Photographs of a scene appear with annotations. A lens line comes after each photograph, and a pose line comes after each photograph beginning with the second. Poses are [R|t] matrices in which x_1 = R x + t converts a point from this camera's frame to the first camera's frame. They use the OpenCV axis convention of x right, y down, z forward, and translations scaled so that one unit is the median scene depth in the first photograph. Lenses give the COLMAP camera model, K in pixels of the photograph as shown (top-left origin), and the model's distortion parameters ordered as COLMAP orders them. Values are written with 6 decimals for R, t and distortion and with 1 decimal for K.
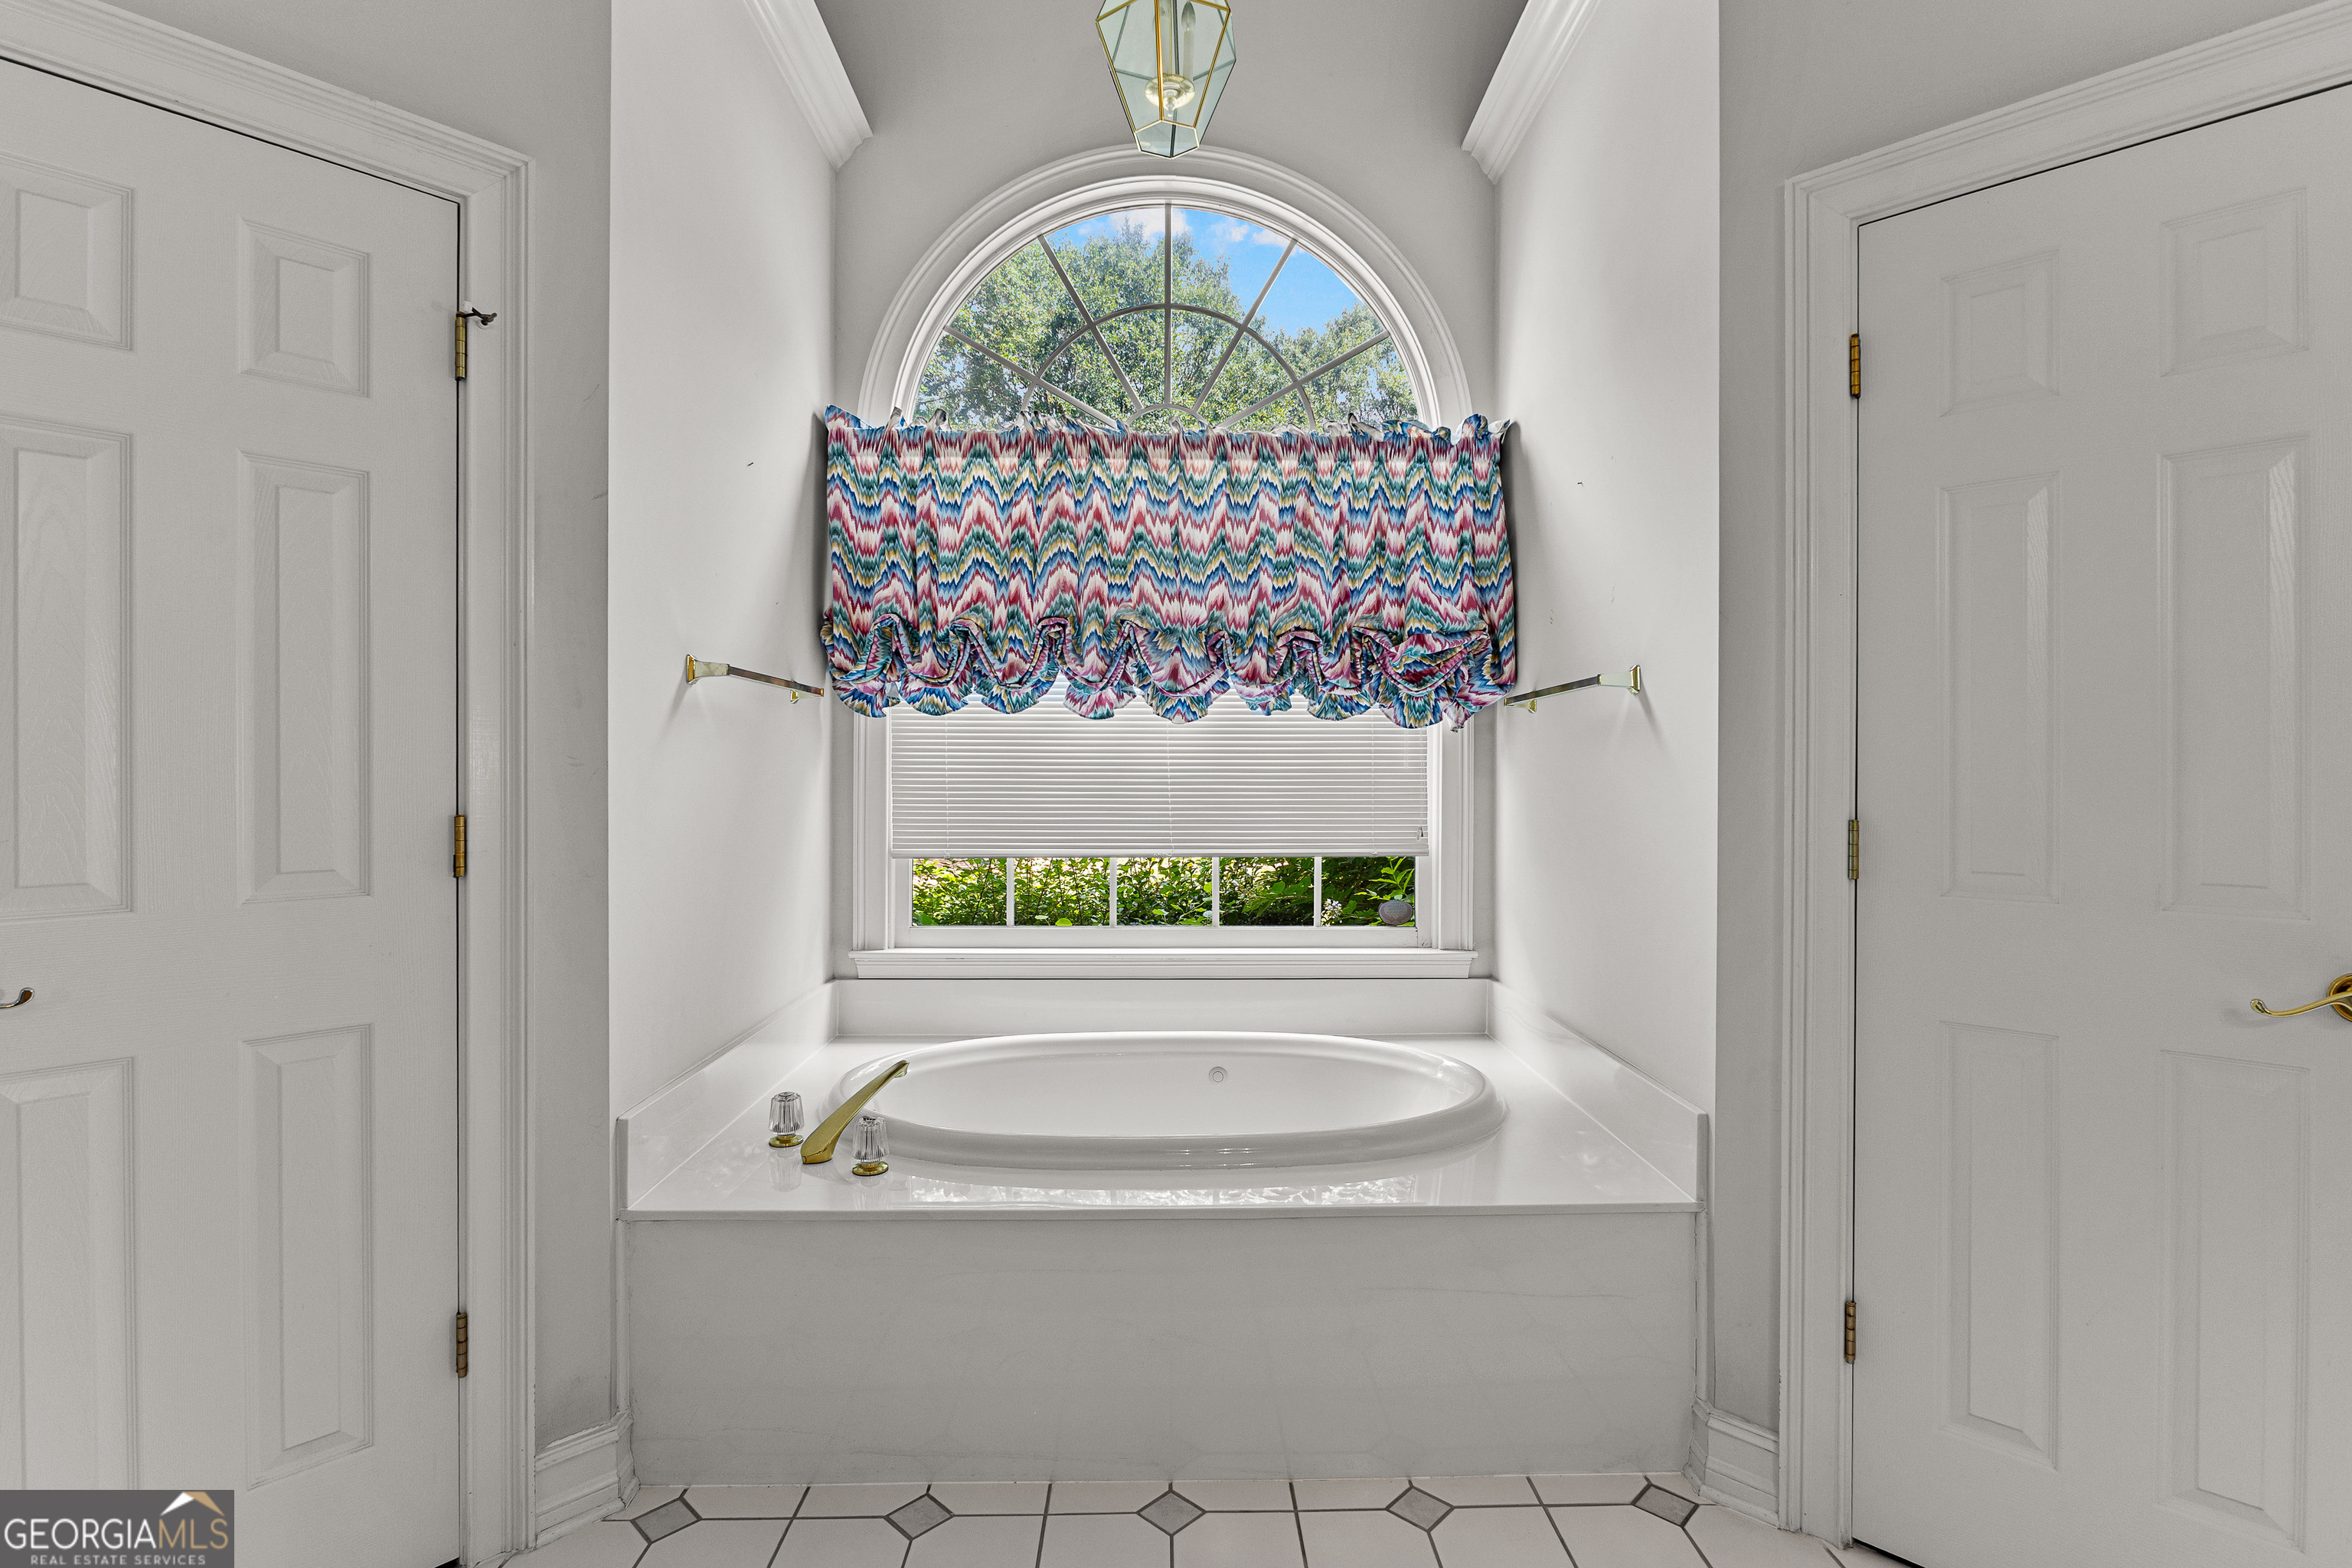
lens RADIAL K [[1102.7, 0, 1183.4], [0, 1102.7, 770.4], [0, 0, 1]] dist [-0.006801, -0.000069]
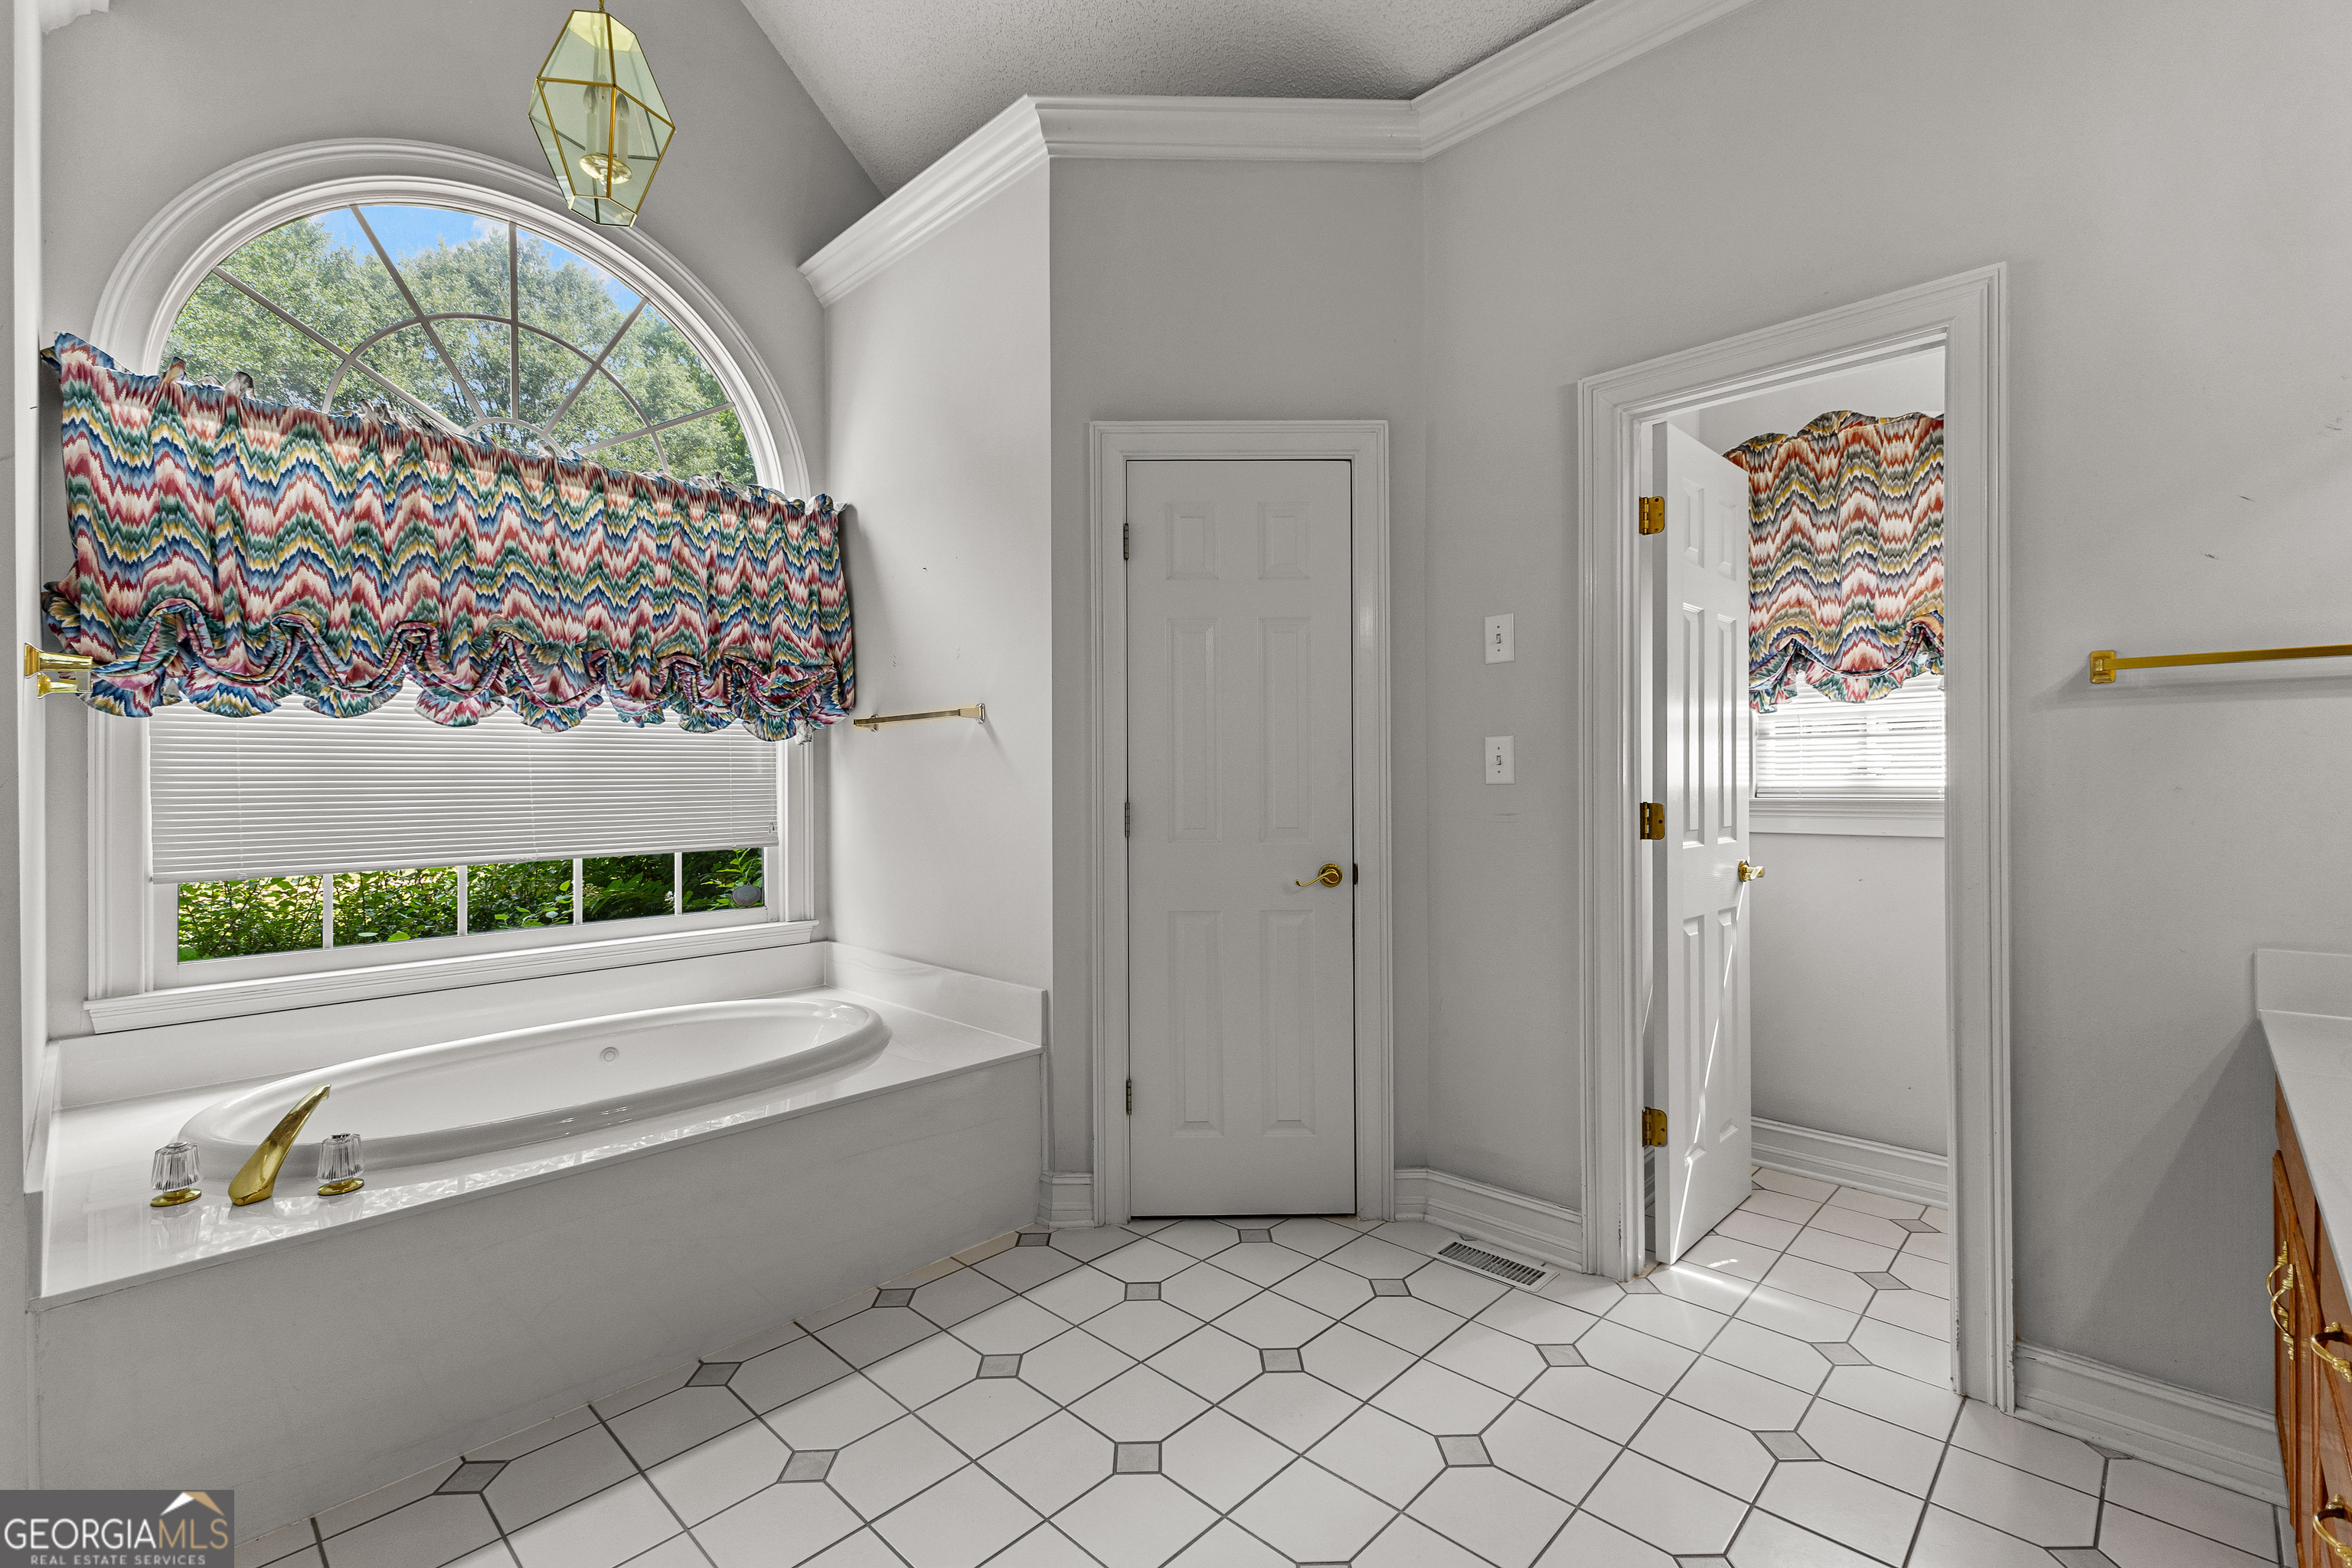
lens RADIAL K [[1018.5, 0, 1172.9], [0, 1018.5, 772.8], [0, 0, 1]] dist [0.008590, -0.000131]
pose [[0.713011, -0.004757, 0.701137, -0.270679], [0.005566, 0.999984, 0.001123, -0.002271], [-0.701131, 0.003102, 0.713026, -0.115804]]
